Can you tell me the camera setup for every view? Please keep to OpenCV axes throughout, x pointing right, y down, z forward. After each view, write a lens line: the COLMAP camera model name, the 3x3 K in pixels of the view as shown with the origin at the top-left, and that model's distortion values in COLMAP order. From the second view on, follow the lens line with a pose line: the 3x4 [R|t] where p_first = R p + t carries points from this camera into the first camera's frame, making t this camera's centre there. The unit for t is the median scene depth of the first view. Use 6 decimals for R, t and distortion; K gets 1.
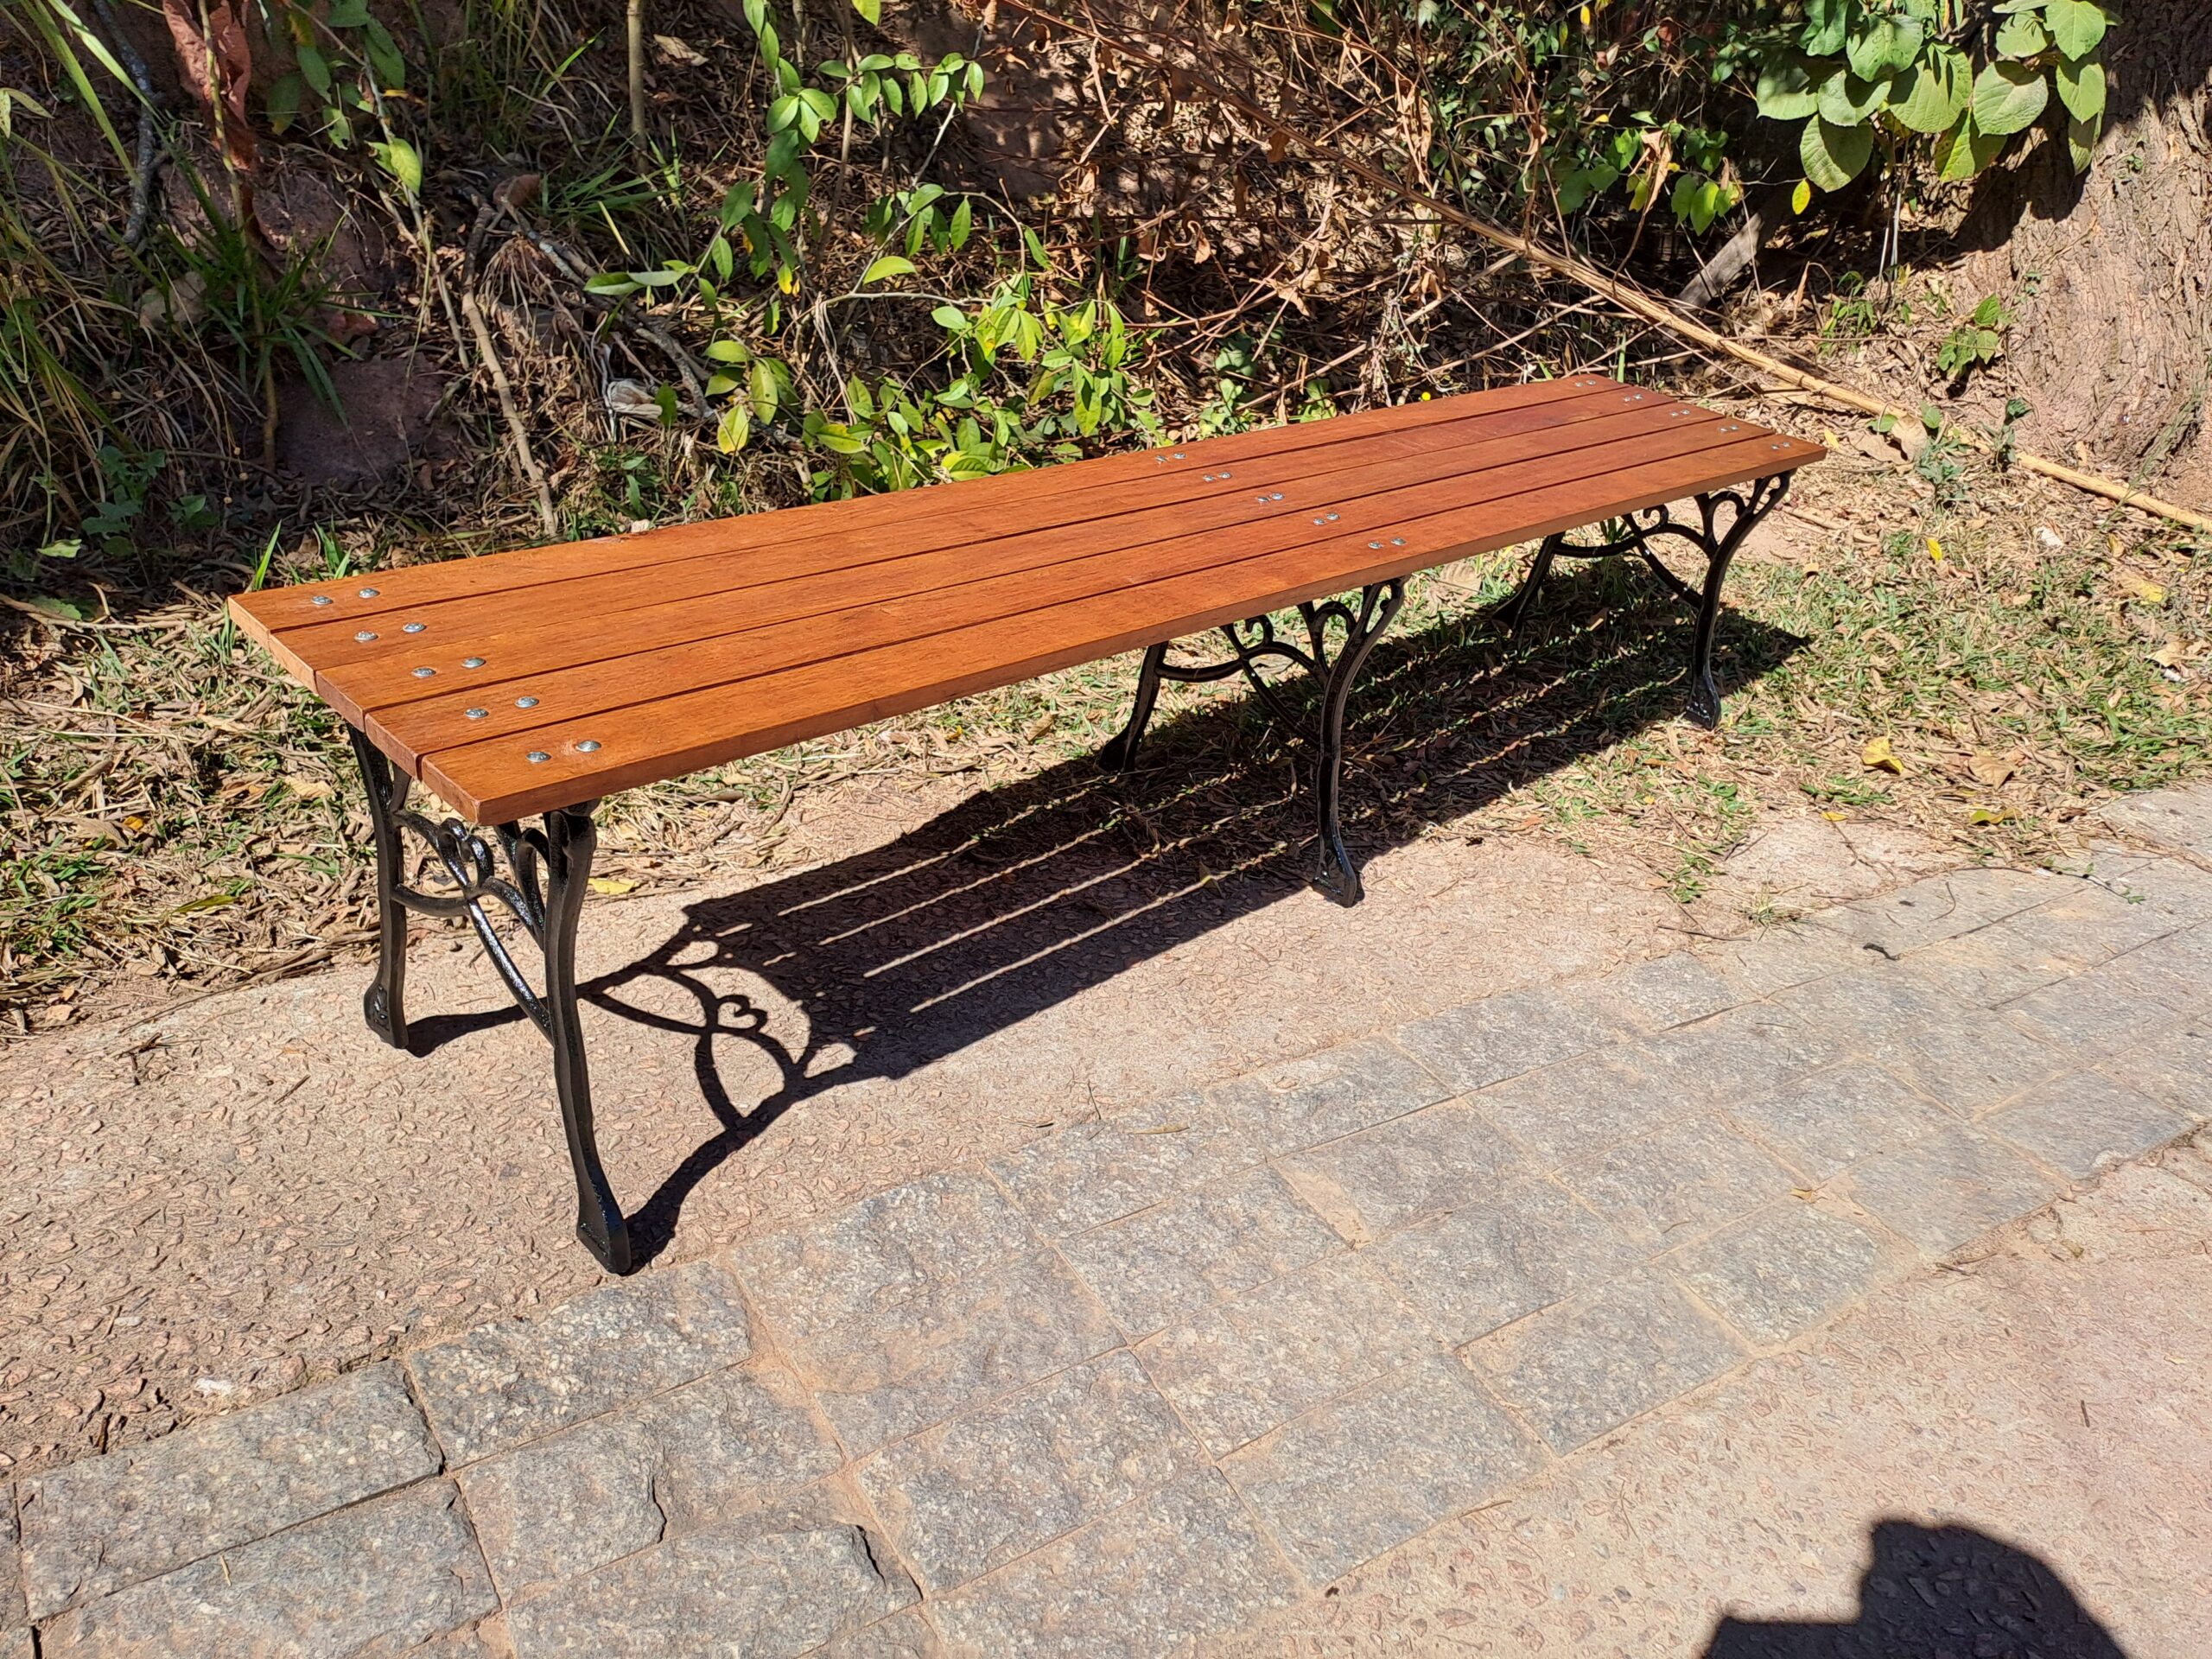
lens RADIAL K [[1614.7, 0, 1114.2], [0, 1614.7, 858.7], [0, 0, 1]] dist [0.042579, -0.046344]
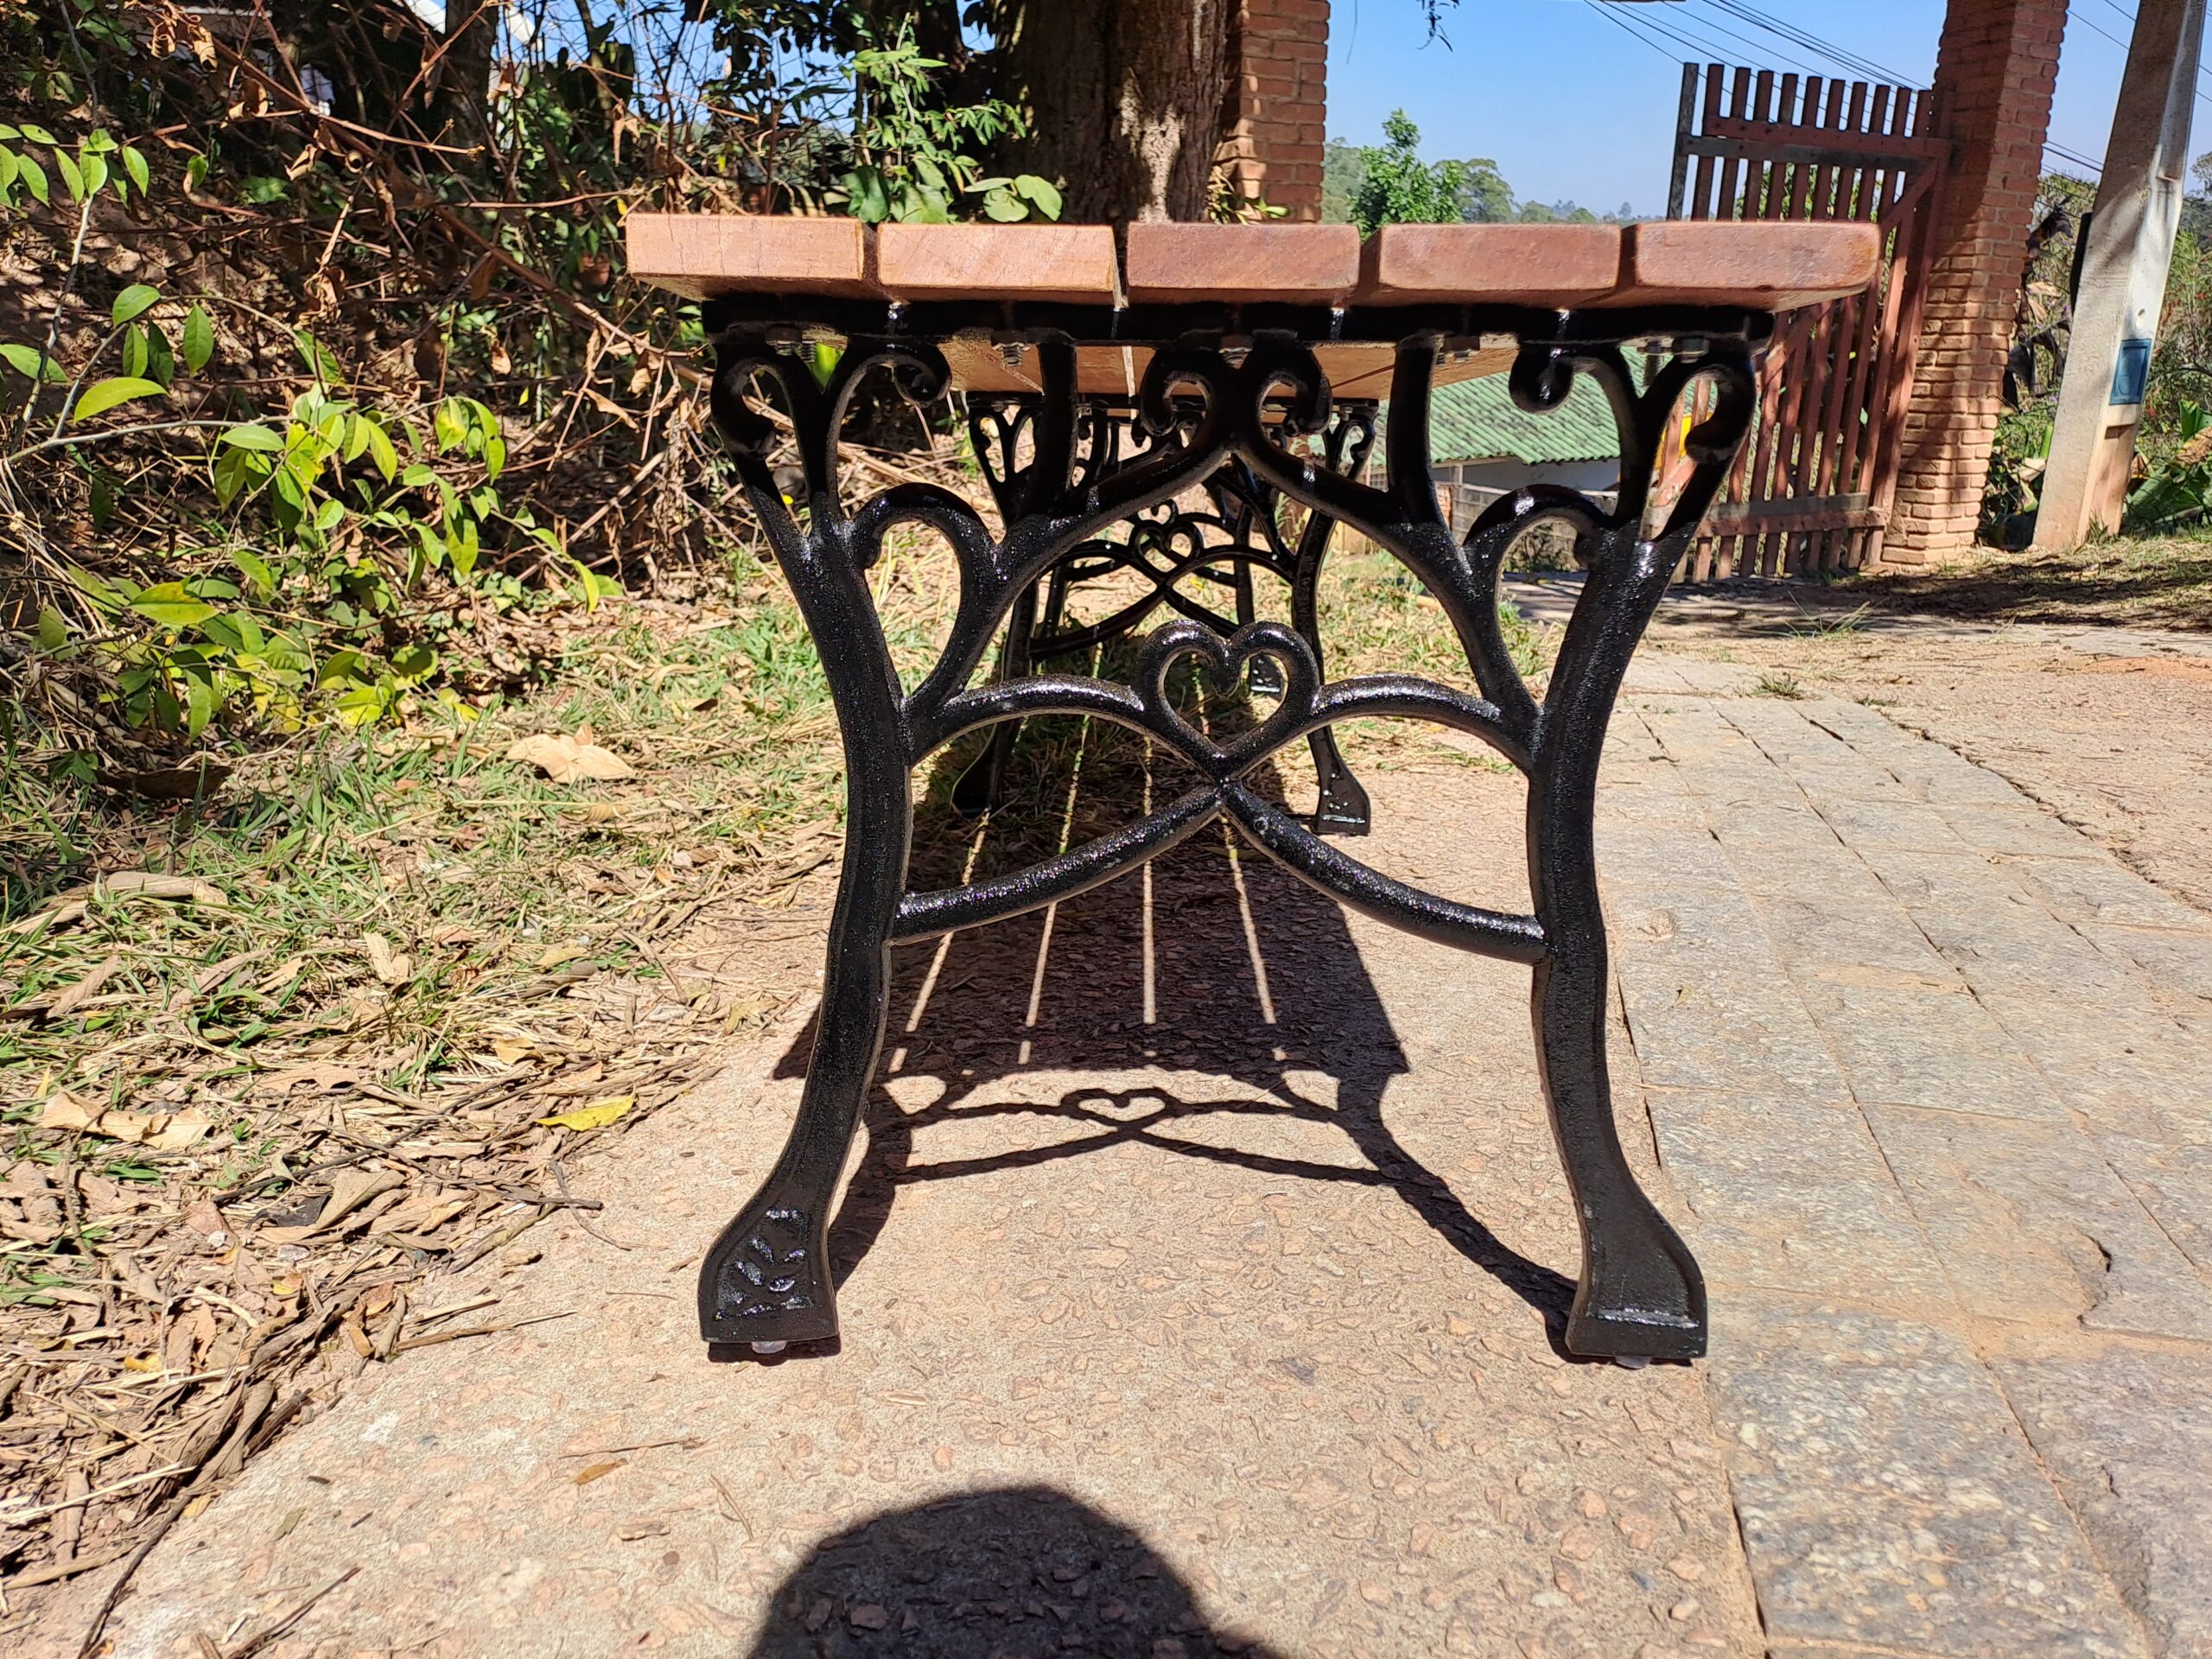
lens RADIAL K [[1638.1, 0, 1106.0], [0, 1638.1, 829.5], [0, 0, 1]] dist [0.055376, -0.076052]
pose [[0.713861, -0.253882, 0.652646, -0.500731], [0.398994, 0.913359, -0.081118, 0.041414], [-0.575505, 0.318308, 0.753308, 0.426228]]
